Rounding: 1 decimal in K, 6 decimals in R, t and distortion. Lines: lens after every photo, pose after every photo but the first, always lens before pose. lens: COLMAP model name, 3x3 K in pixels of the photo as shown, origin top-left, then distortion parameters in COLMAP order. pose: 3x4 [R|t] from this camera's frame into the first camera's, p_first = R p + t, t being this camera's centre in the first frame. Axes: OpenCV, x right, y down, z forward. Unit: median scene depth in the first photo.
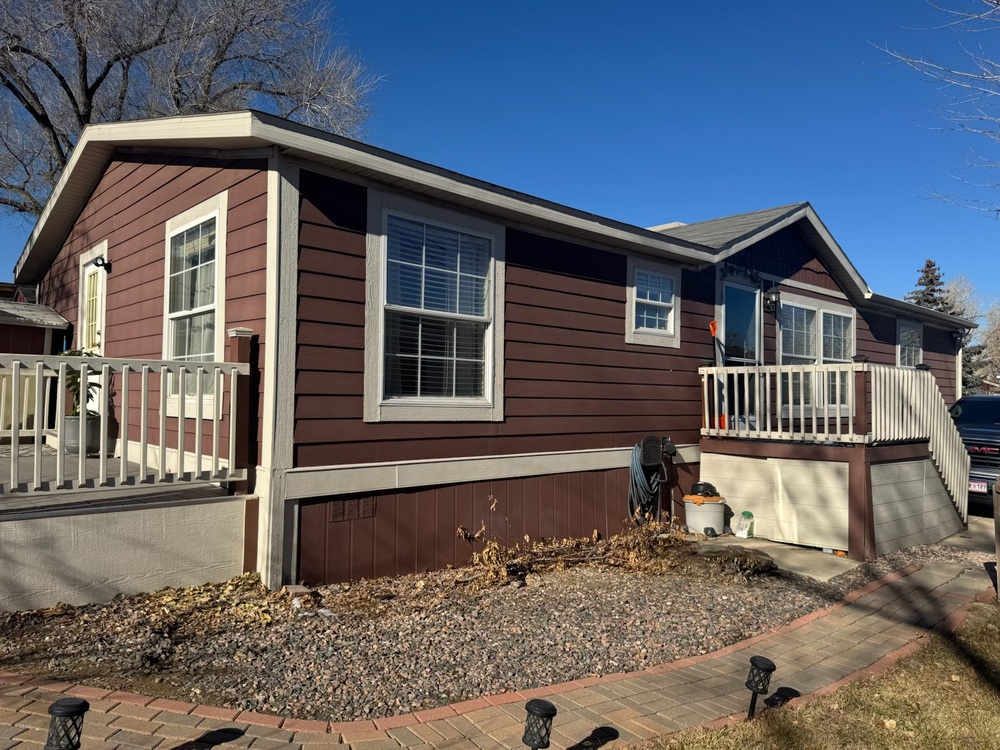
lens RADIAL K [[698.2, 0, 500.7], [0, 698.2, 385.4], [0, 0, 1]] dist [-0.005724, -0.002535]
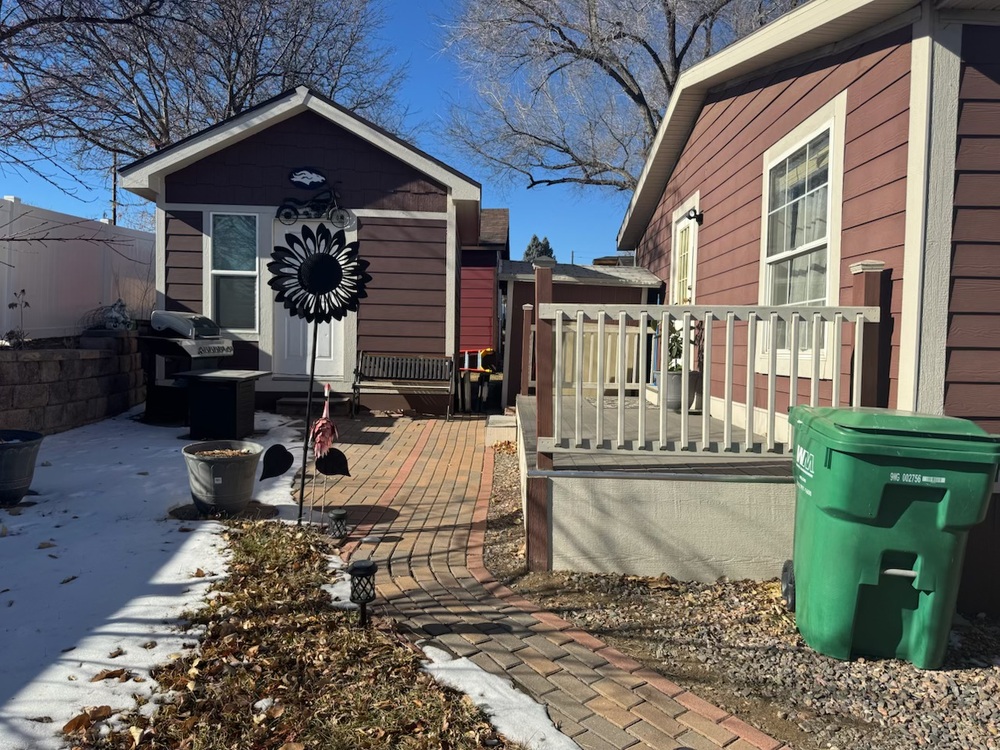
lens RADIAL K [[706.9, 0, 500.1], [0, 706.9, 376.3], [0, 0, 1]] dist [0.130395, -0.167780]
pose [[0.717010, 0.023900, -0.696653, -0.082164], [0.008979, 0.999012, 0.043514, 0.004860], [0.697005, -0.037455, 0.716087, 0.109903]]
